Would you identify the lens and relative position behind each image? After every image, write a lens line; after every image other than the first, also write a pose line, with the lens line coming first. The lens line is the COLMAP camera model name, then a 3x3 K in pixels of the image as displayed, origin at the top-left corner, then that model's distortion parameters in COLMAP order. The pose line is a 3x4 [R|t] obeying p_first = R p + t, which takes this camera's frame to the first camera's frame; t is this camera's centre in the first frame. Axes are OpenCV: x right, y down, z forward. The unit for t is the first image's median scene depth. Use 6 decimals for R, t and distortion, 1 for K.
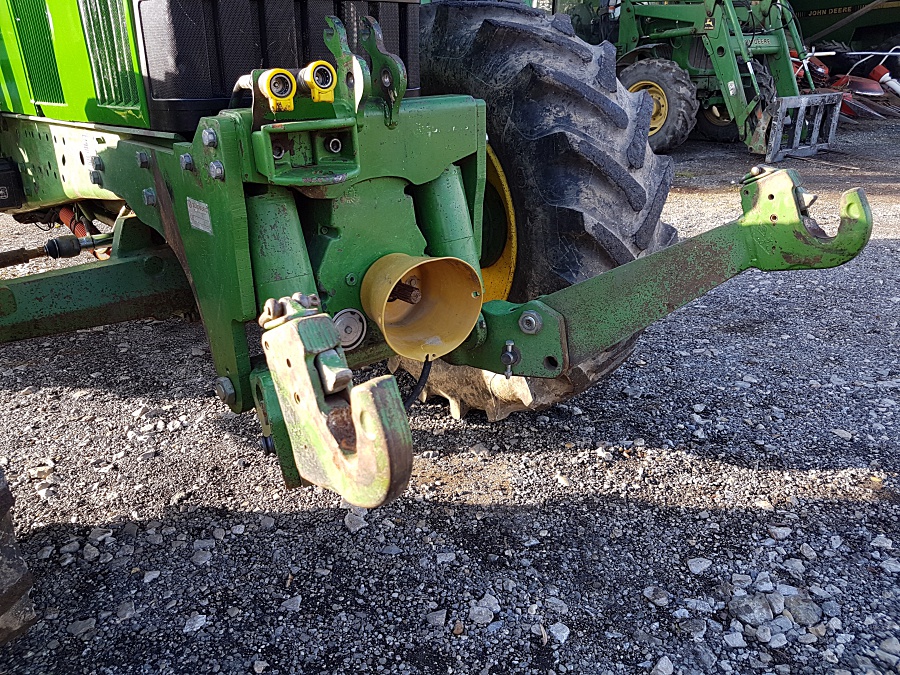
lens RADIAL K [[693.3, 0, 439.2], [0, 693.3, 353.4], [0, 0, 1]] dist [0.069765, -0.134993]
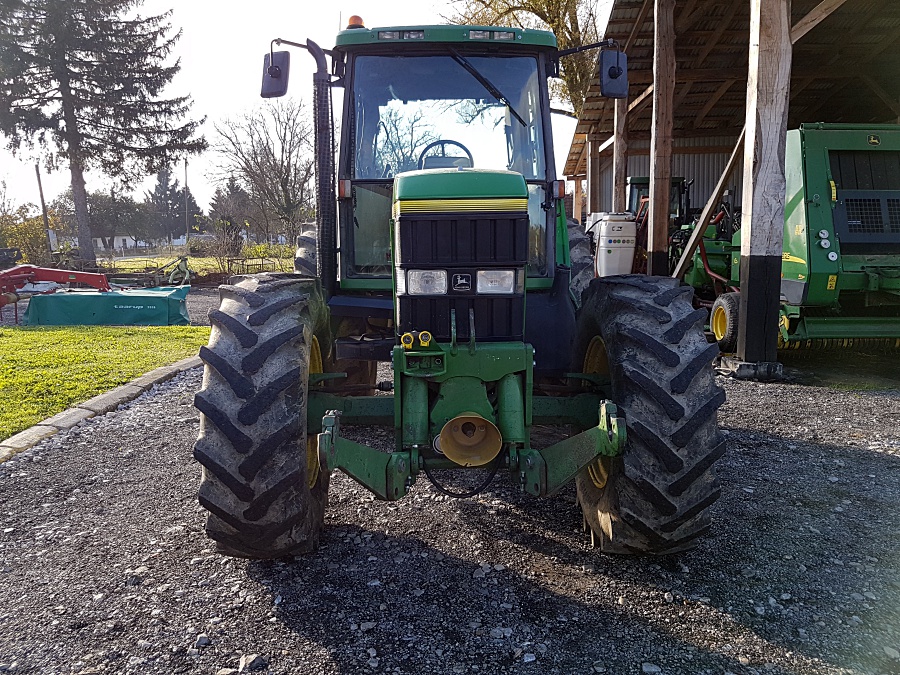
lens RADIAL K [[693.3, 0, 439.2], [0, 693.3, 353.4], [0, 0, 1]] dist [0.069765, -0.134993]
pose [[0.780723, 0.126597, -0.611919, 0.791315], [-0.257687, 0.957346, -0.130712, -0.014480], [0.569270, 0.259734, 0.780045, -0.503671]]
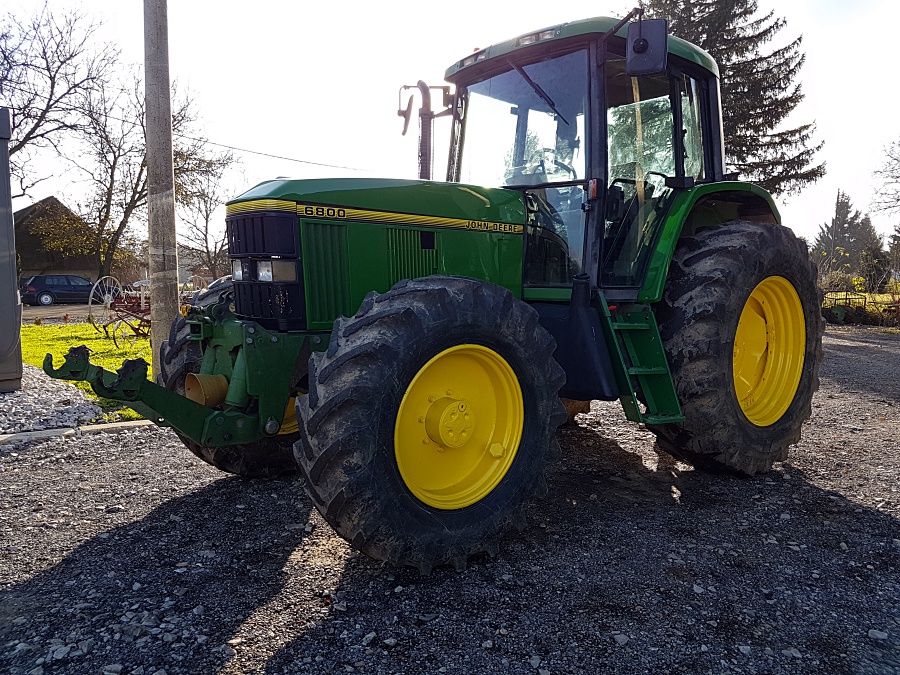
lens RADIAL K [[693.3, 0, 439.2], [0, 693.3, 353.4], [0, 0, 1]] dist [0.069765, -0.134993]
pose [[-0.004533, 0.143874, -0.989586, 1.785858], [-0.393710, 0.909412, 0.134021, -0.633943], [0.919223, 0.390217, 0.052523, 1.145268]]
